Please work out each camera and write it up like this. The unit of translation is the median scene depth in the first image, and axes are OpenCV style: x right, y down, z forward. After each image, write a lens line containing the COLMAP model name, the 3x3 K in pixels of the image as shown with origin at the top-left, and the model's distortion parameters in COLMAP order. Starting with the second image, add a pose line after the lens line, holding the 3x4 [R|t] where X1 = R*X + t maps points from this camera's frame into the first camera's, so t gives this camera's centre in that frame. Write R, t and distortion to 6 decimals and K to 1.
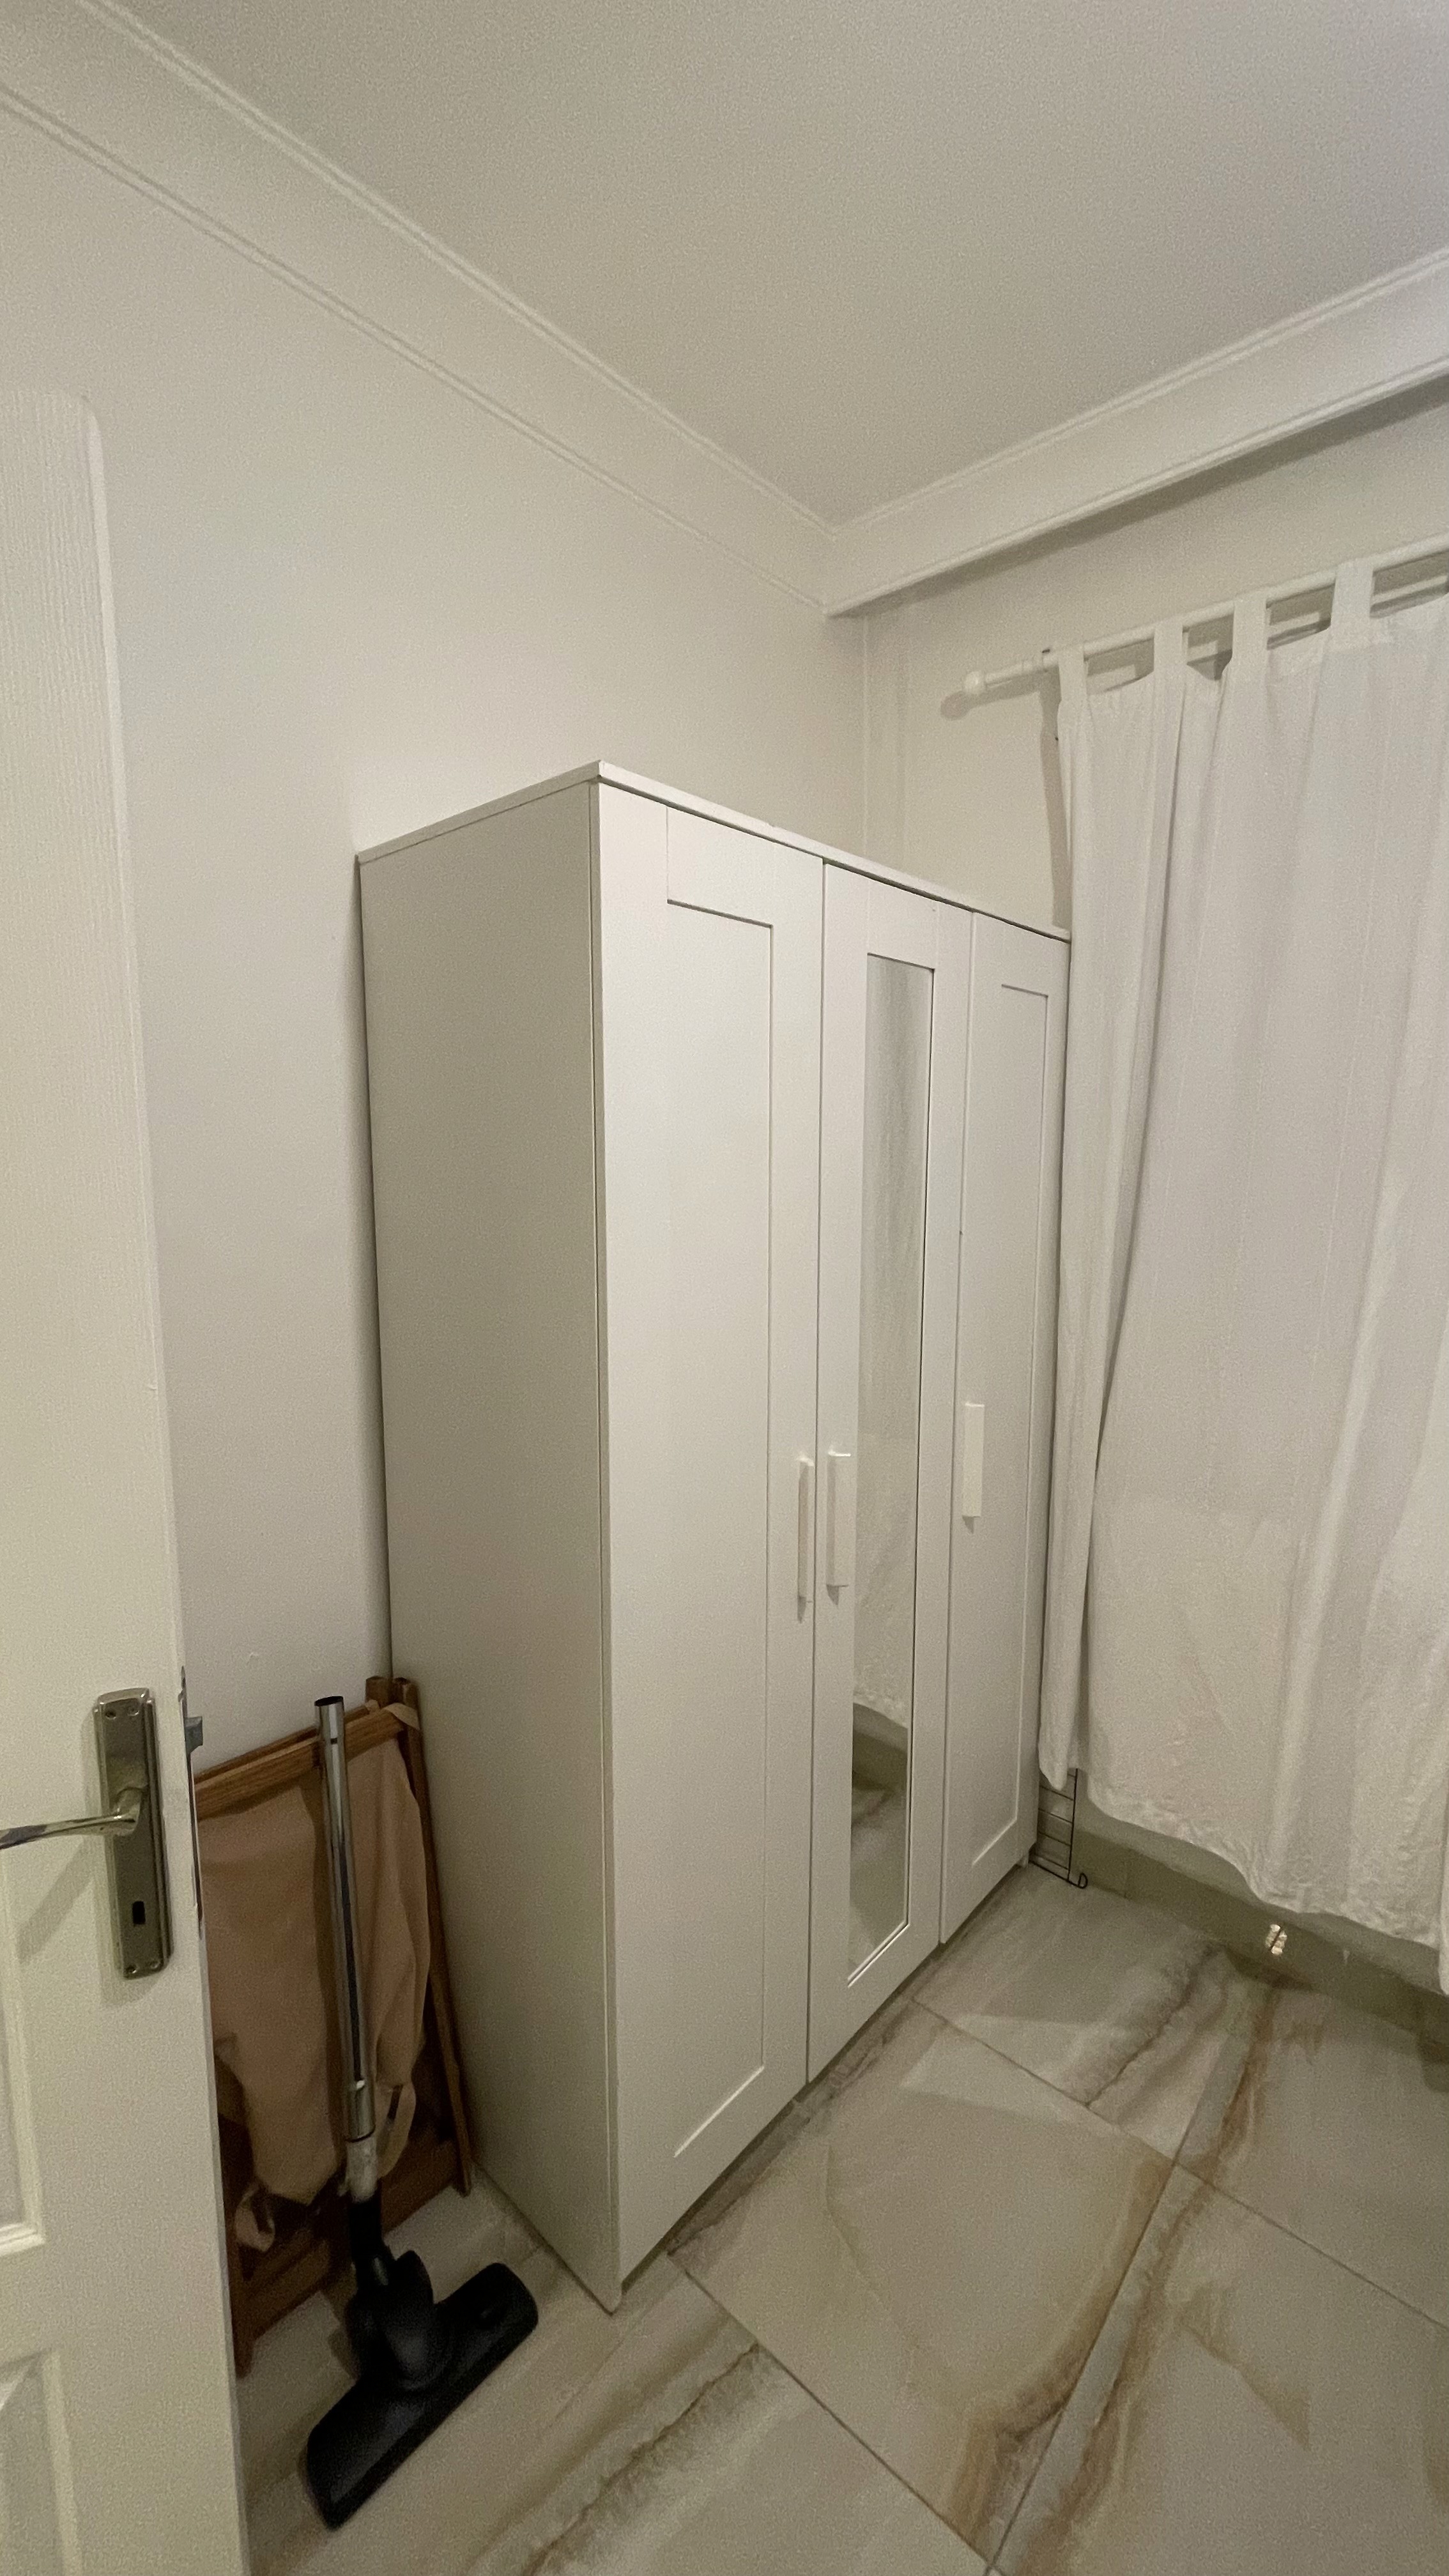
lens RADIAL K [[1041.0, 0, 713.0], [0, 1041.0, 1280.1], [0, 0, 1]] dist [-0.003163, -0.001143]
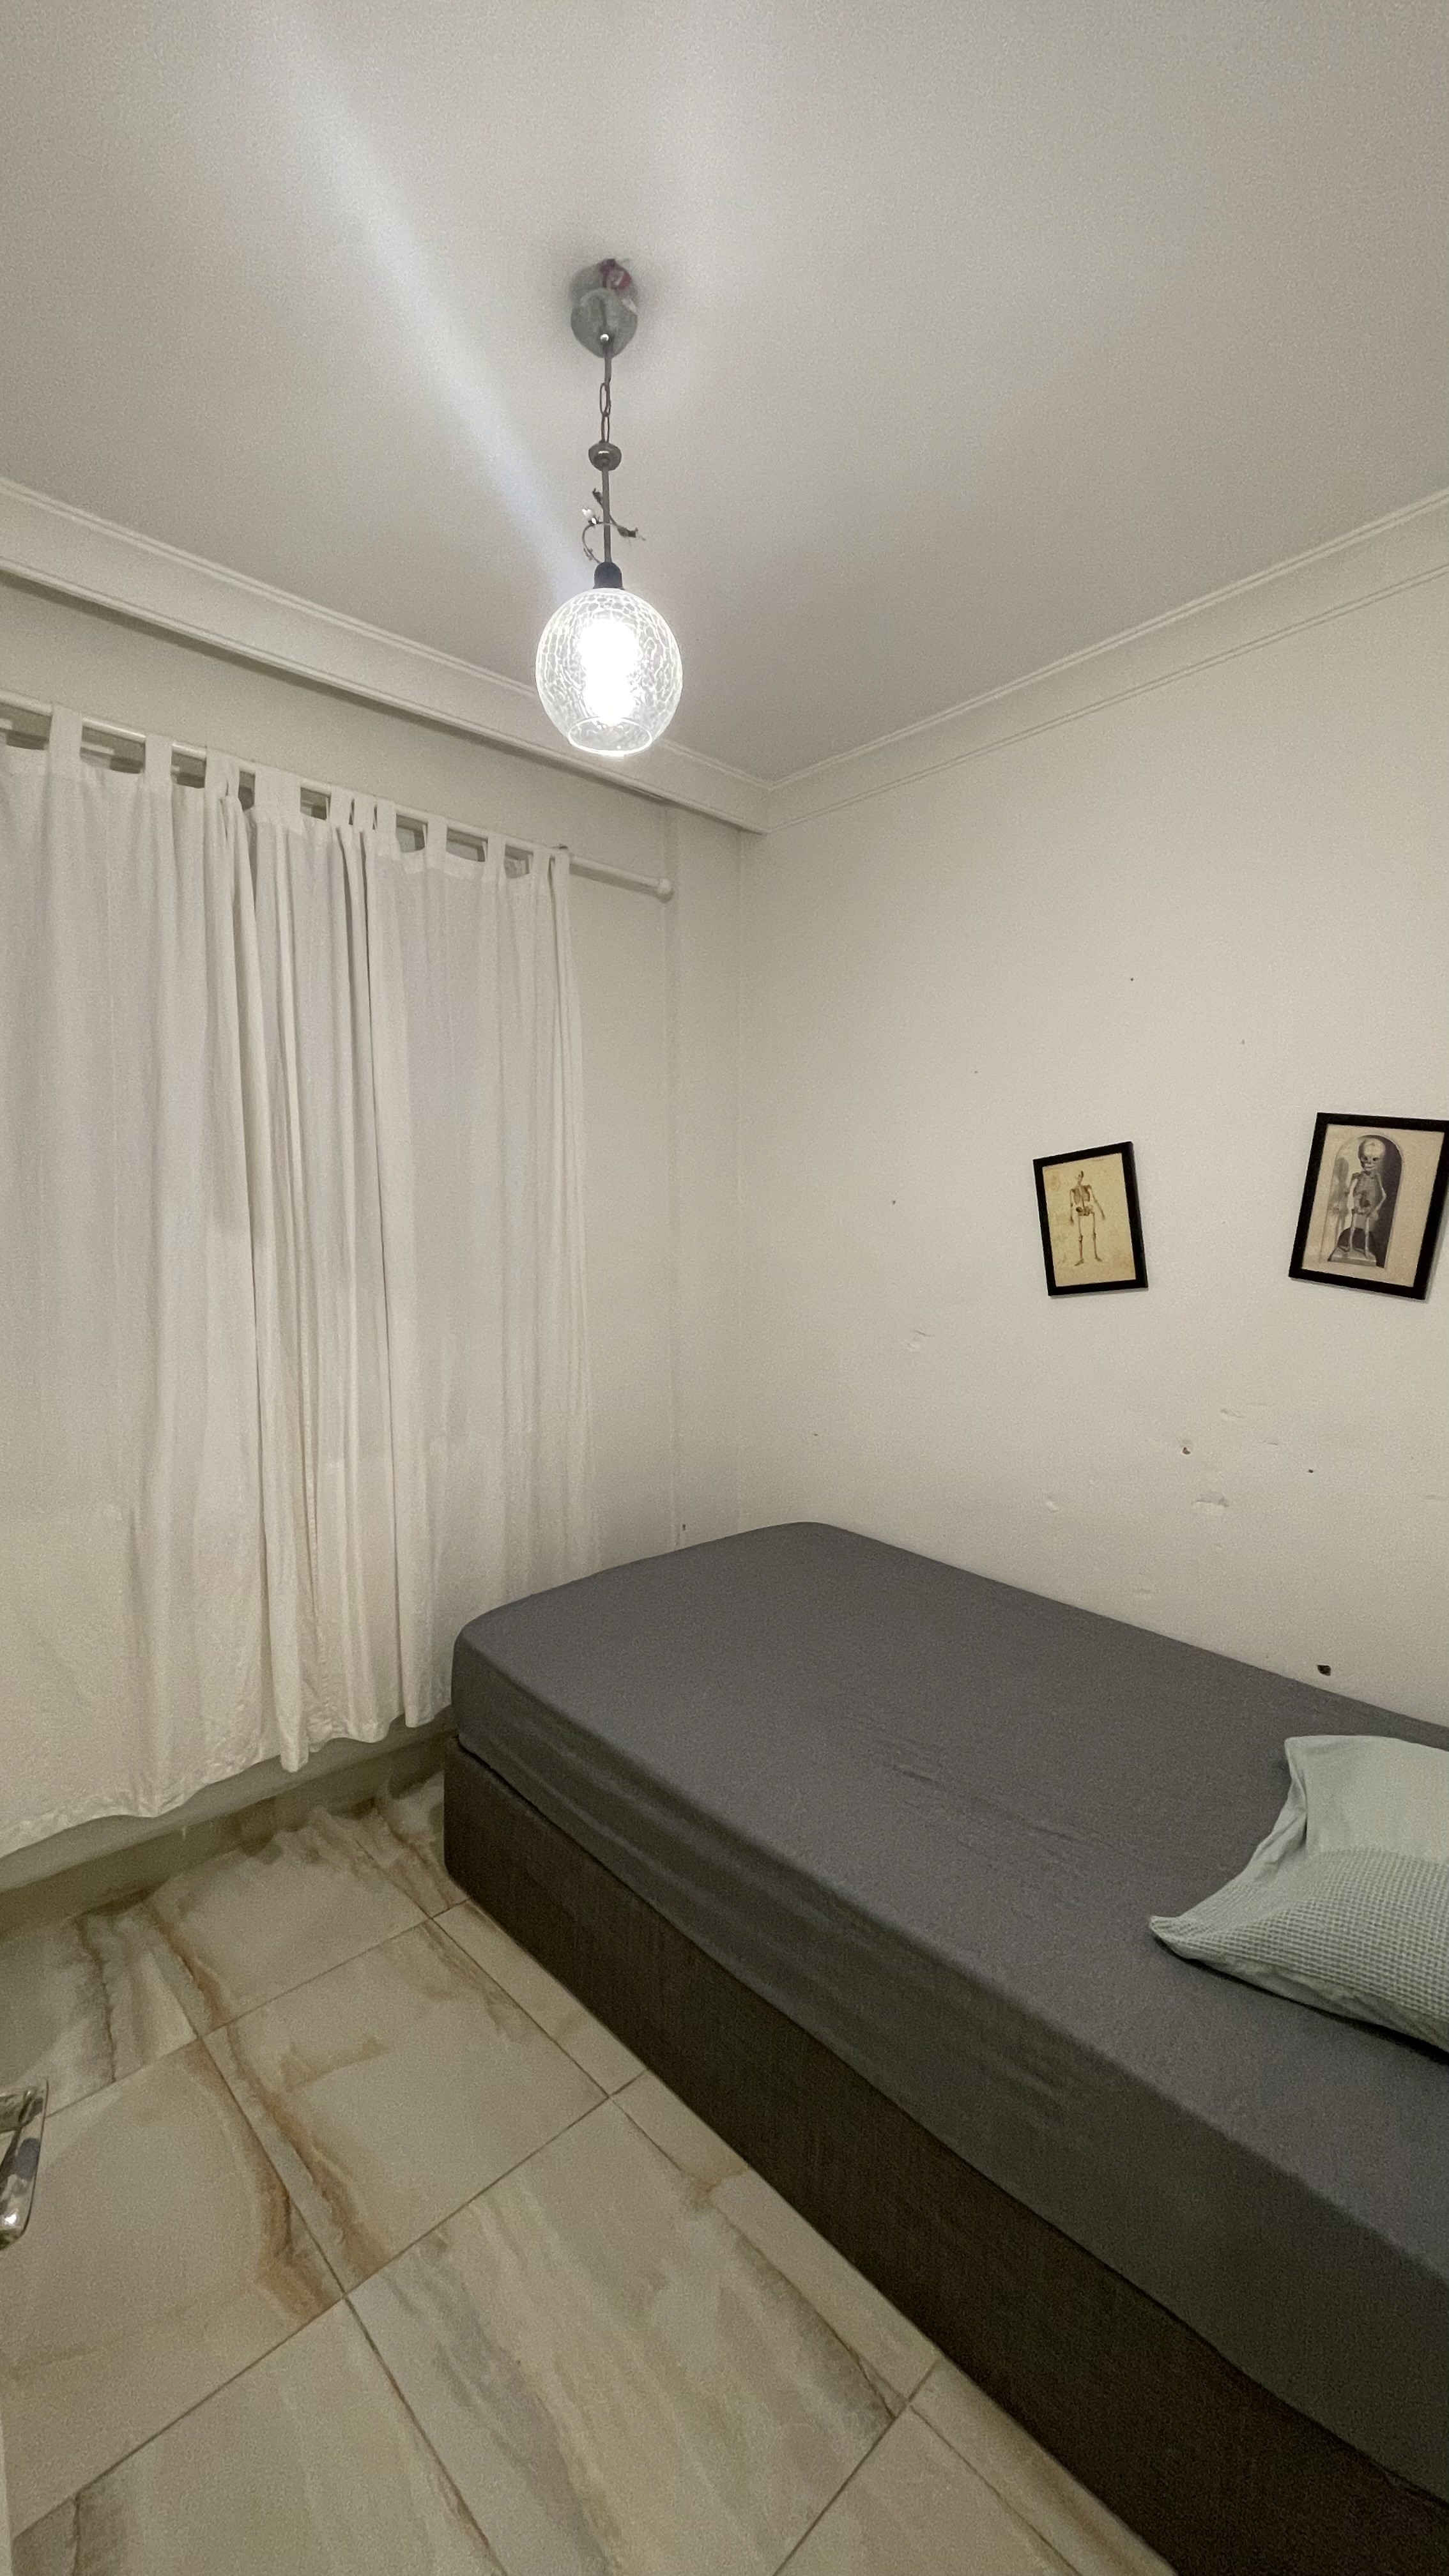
lens RADIAL K [[1041.0, 0, 715.4], [0, 1041.0, 1292.8], [0, 0, 1]] dist [-0.003163, -0.001143]
pose [[0.090291, -0.099620, 0.990920, -0.569247], [0.131956, 0.987409, 0.087243, -0.013901], [-0.987135, 0.122880, 0.102300, 0.186110]]
